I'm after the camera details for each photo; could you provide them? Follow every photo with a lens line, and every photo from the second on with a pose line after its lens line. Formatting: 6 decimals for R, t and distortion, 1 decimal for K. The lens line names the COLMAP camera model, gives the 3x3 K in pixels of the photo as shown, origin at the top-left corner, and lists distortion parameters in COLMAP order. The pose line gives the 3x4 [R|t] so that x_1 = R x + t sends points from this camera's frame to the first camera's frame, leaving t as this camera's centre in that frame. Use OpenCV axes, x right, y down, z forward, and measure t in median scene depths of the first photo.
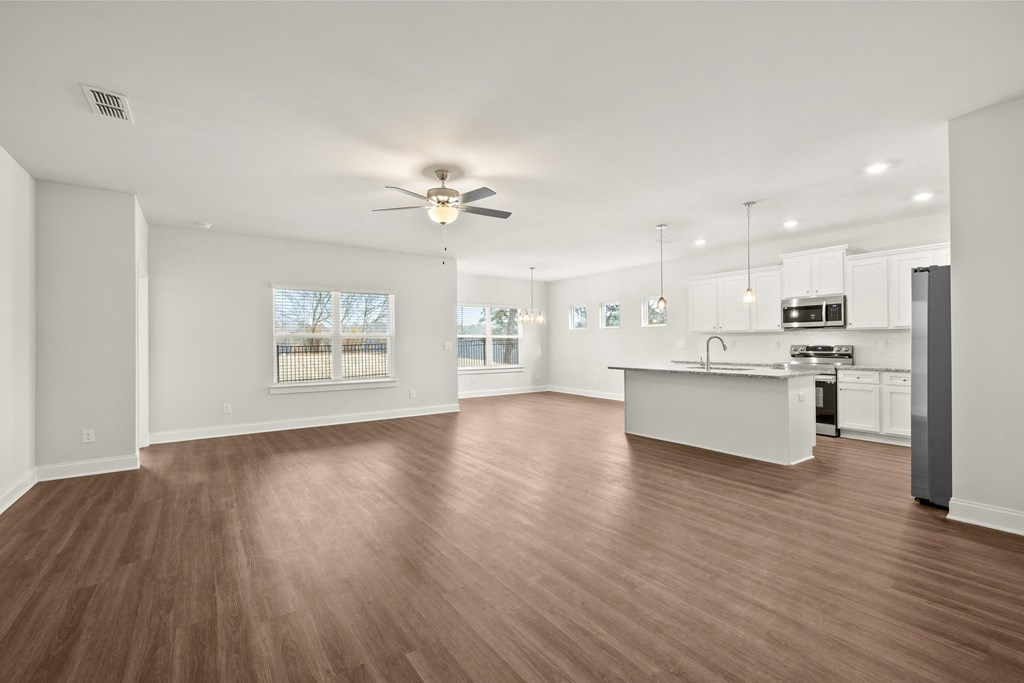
lens RADIAL K [[438.0, 0, 516.3], [0, 438.0, 340.6], [0, 0, 1]] dist [0.000958, -0.000106]
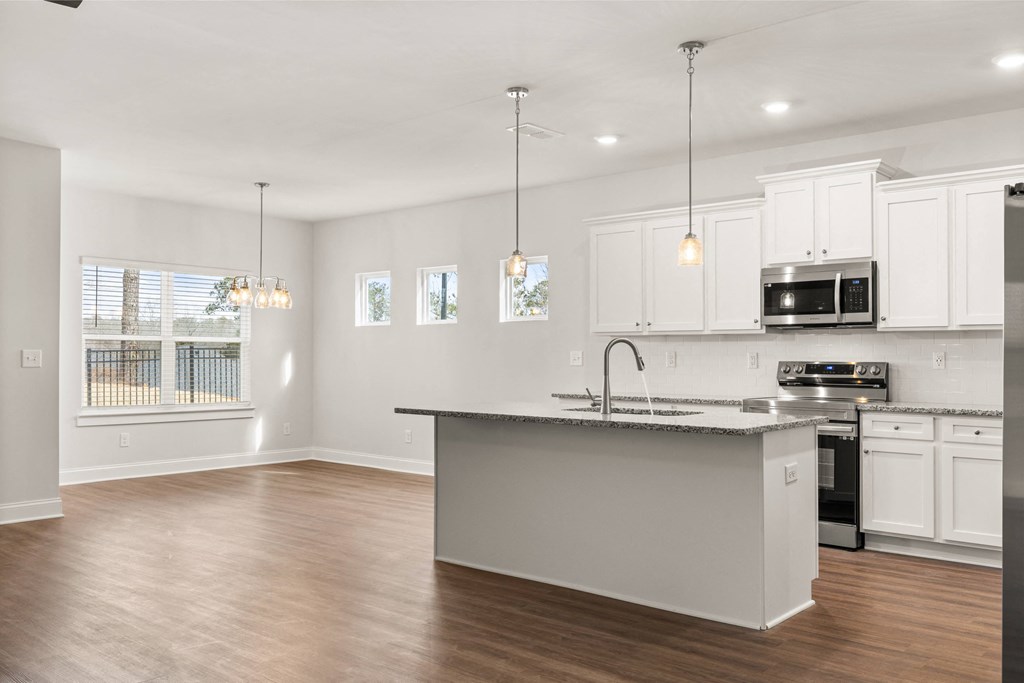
lens RADIAL K [[863.0, 0, 510.2], [0, 863.0, 346.3], [0, 0, 1]] dist [-0.011056, 0.012068]
pose [[0.970299, 0.011793, 0.241619, 0.116478], [-0.009678, 0.999904, -0.009940, 0.006519], [-0.241713, 0.007307, 0.970320, 0.155593]]
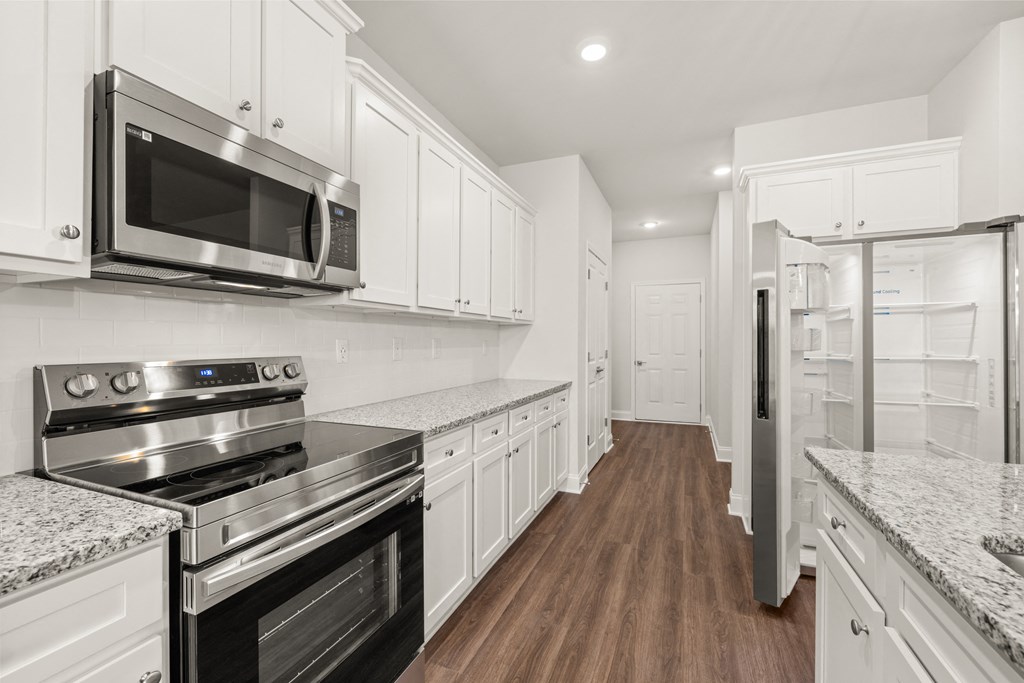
lens RADIAL K [[437.4, 0, 513.2], [0, 437.4, 345.0], [0, 0, 1]] dist [0.002362, 0.000181]
pose [[-0.540473, 0.004549, 0.841349, 0.451265], [-0.000011, 0.999985, -0.005413, 0.004270], [-0.841361, -0.002935, -0.540465, 1.090110]]
